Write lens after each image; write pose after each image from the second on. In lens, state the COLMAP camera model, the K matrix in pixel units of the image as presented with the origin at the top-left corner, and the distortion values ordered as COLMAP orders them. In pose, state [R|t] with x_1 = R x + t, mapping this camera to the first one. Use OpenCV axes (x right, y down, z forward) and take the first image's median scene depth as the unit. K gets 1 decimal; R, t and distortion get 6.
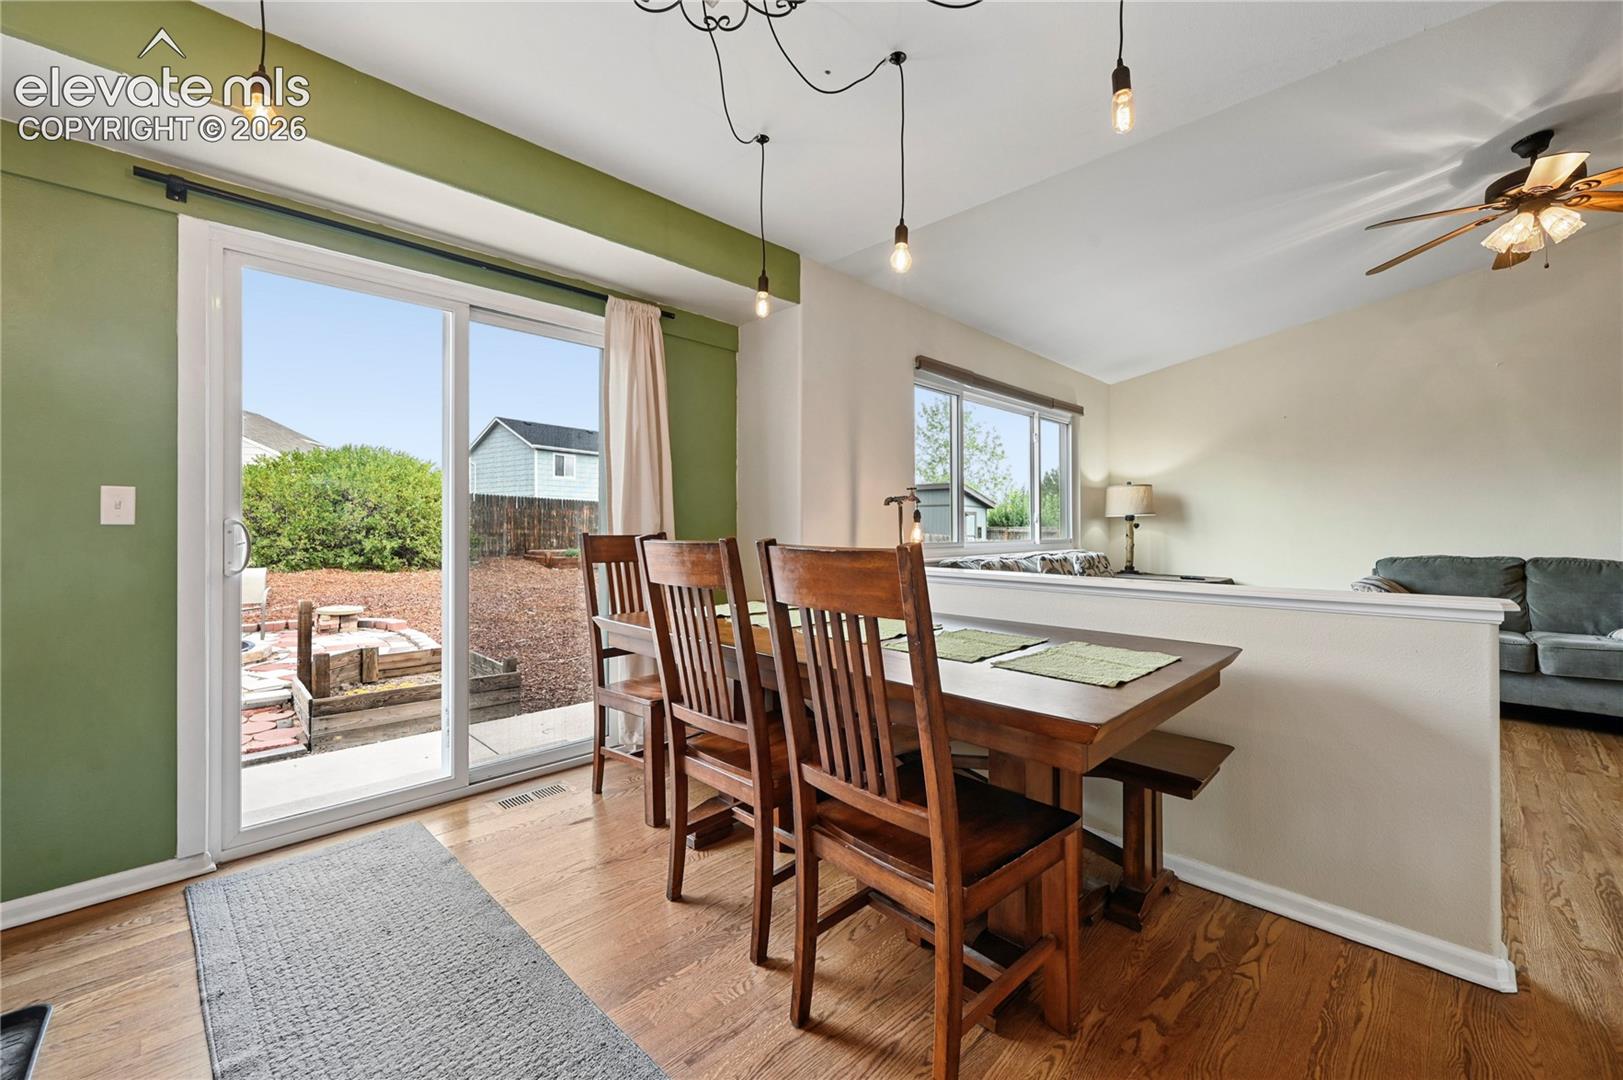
lens RADIAL K [[647.5, 0, 825.3], [0, 647.5, 526.5], [0, 0, 1]] dist [-0.000410, 0.000306]
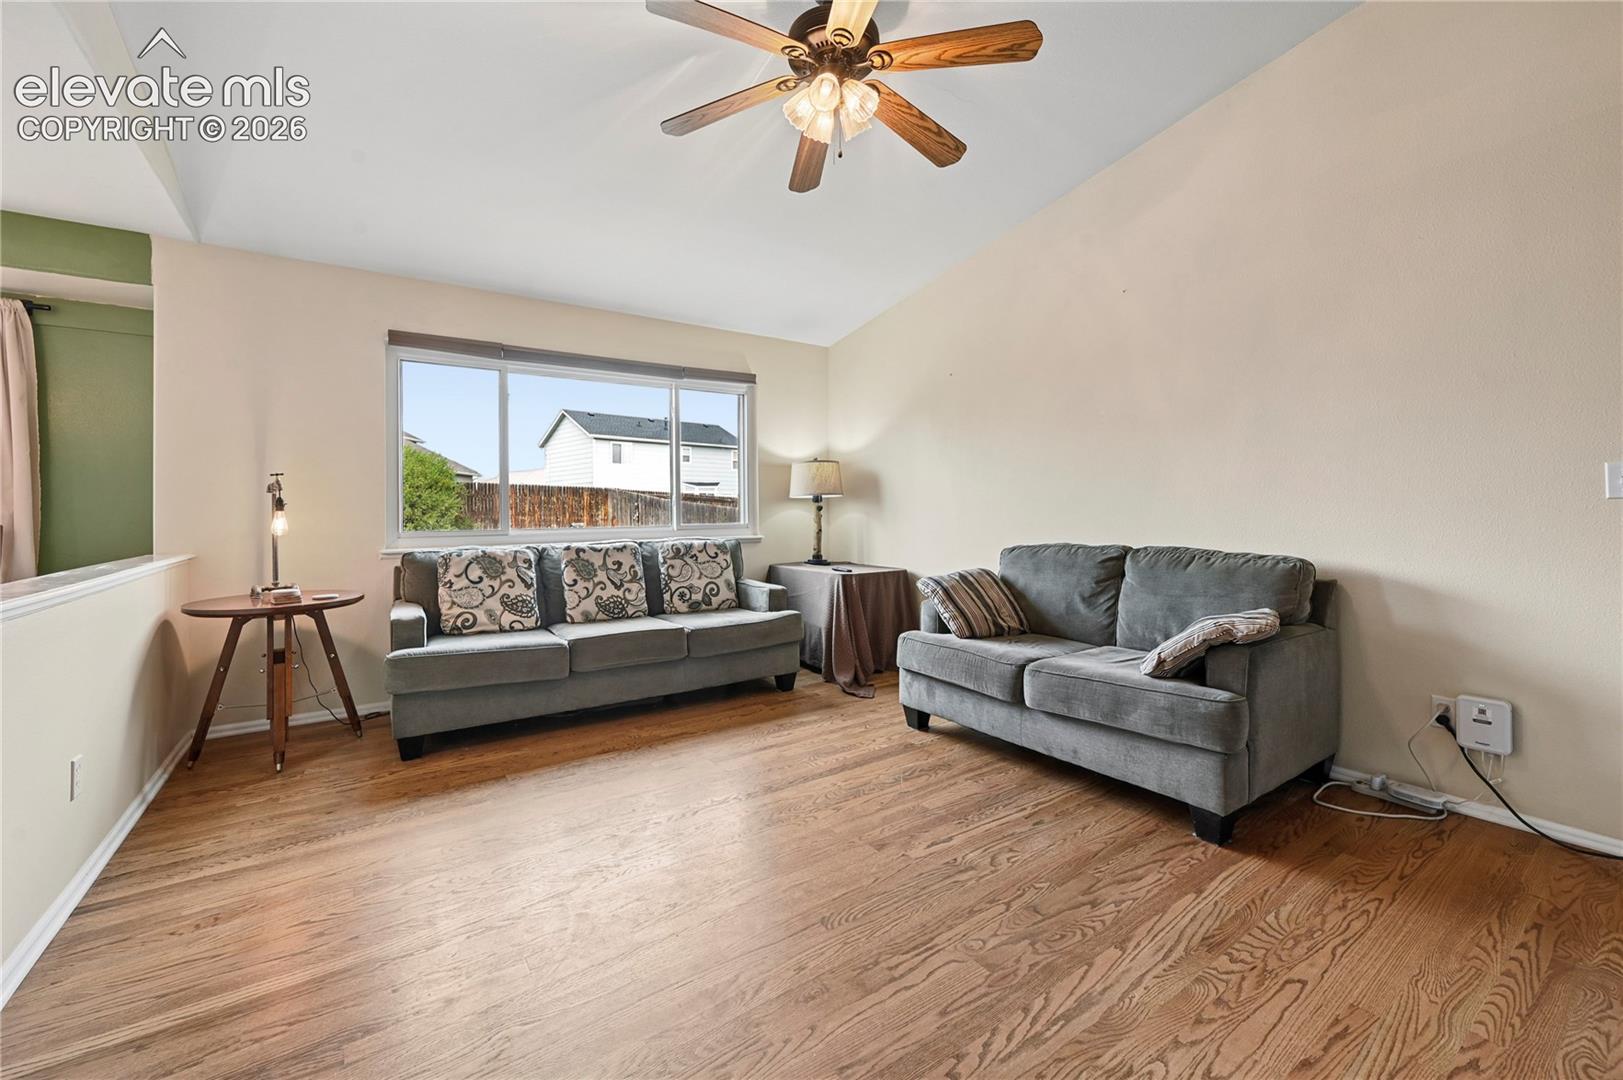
lens RADIAL K [[652.9, 0, 808.1], [0, 652.9, 512.5], [0, 0, 1]] dist [-0.000896, -0.000092]
pose [[0.980825, -0.010229, -0.194624, 0.637569], [0.011392, 0.999923, 0.004859, -0.000153], [0.194559, -0.006983, 0.980866, 0.137299]]
